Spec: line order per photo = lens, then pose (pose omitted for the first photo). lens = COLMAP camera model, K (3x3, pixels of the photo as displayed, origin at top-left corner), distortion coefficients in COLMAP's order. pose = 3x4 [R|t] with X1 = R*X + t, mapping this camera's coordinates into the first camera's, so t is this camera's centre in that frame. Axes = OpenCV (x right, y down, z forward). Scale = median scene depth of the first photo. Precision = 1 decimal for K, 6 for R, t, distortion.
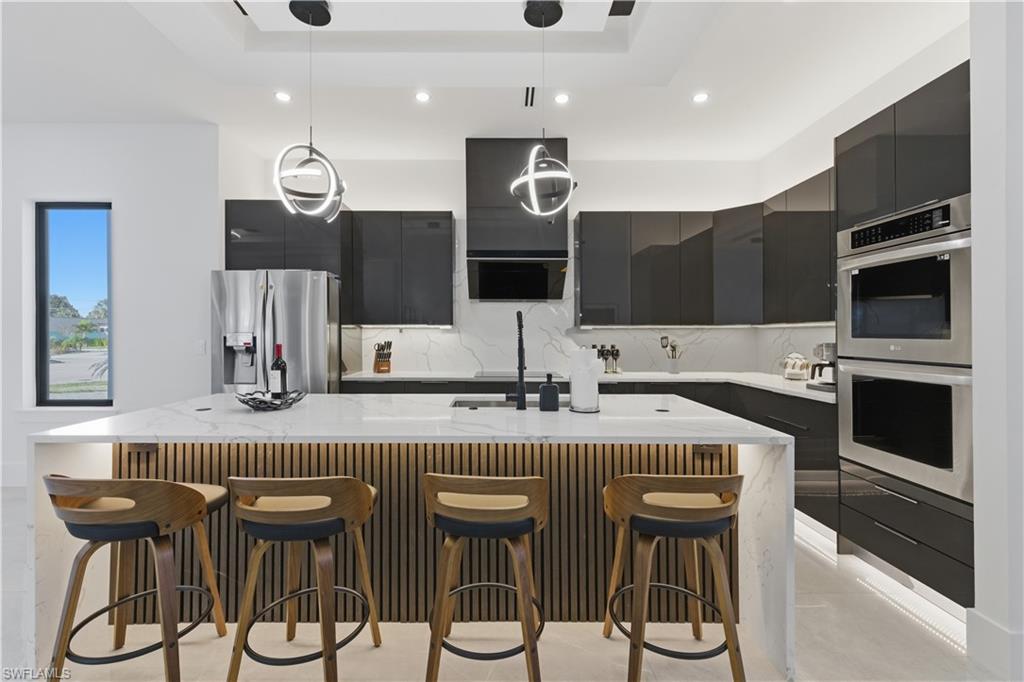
lens RADIAL K [[431.9, 0, 509.9], [0, 431.9, 334.9], [0, 0, 1]] dist [0.001318, 0.000044]
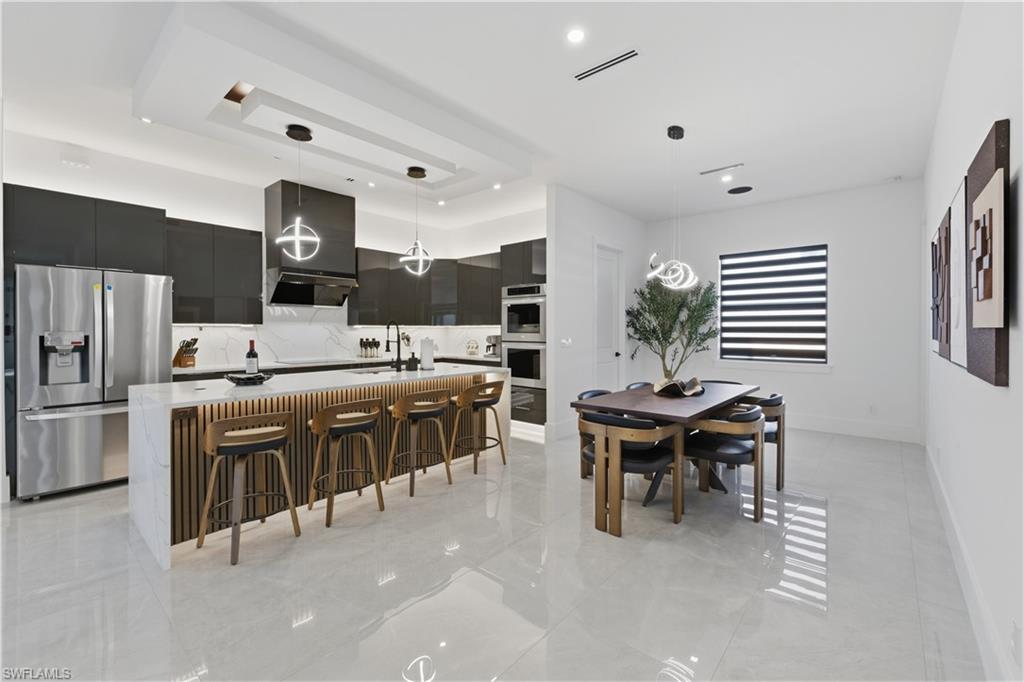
lens RADIAL K [[431.9, 0, 509.9], [0, 431.9, 334.9], [0, 0, 1]] dist [0.001318, 0.000044]
pose [[0.662501, -0.010823, 0.748983, -0.897612], [0.000855, 0.999906, 0.013693, -0.013472], [-0.749061, -0.008431, 0.662448, -0.531899]]
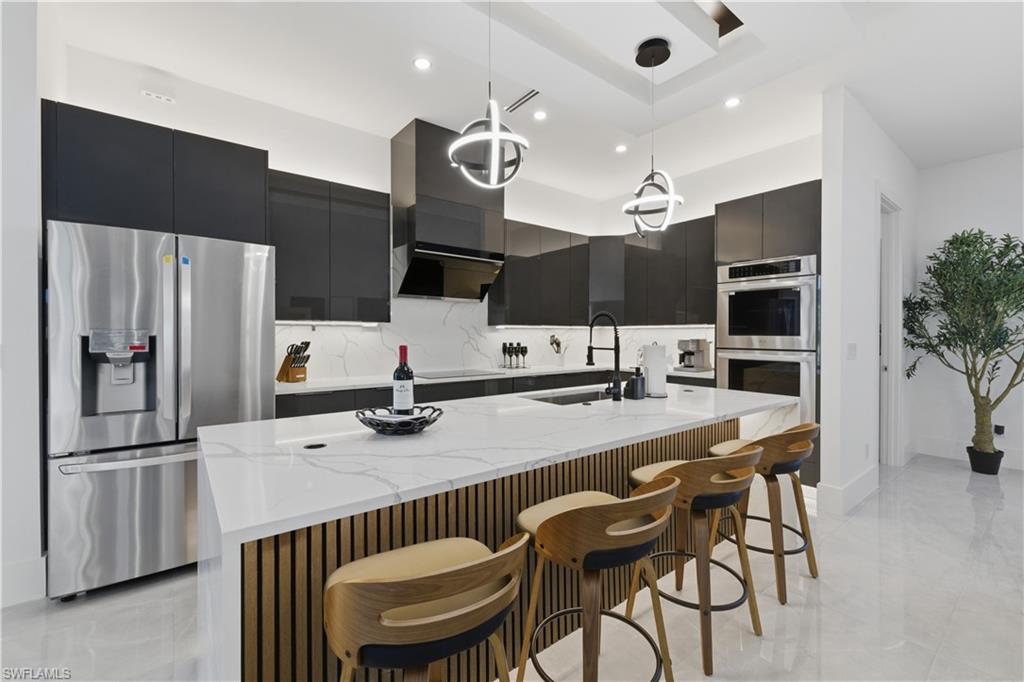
lens RADIAL K [[421.7, 0, 501.0], [0, 421.7, 338.9], [0, 0, 1]] dist [-0.000771, -0.000185]
pose [[0.797733, -0.007228, 0.602968, -0.720371], [-0.000274, 0.999924, 0.012349, 0.000301], [-0.603011, -0.010017, 0.797670, 0.260359]]
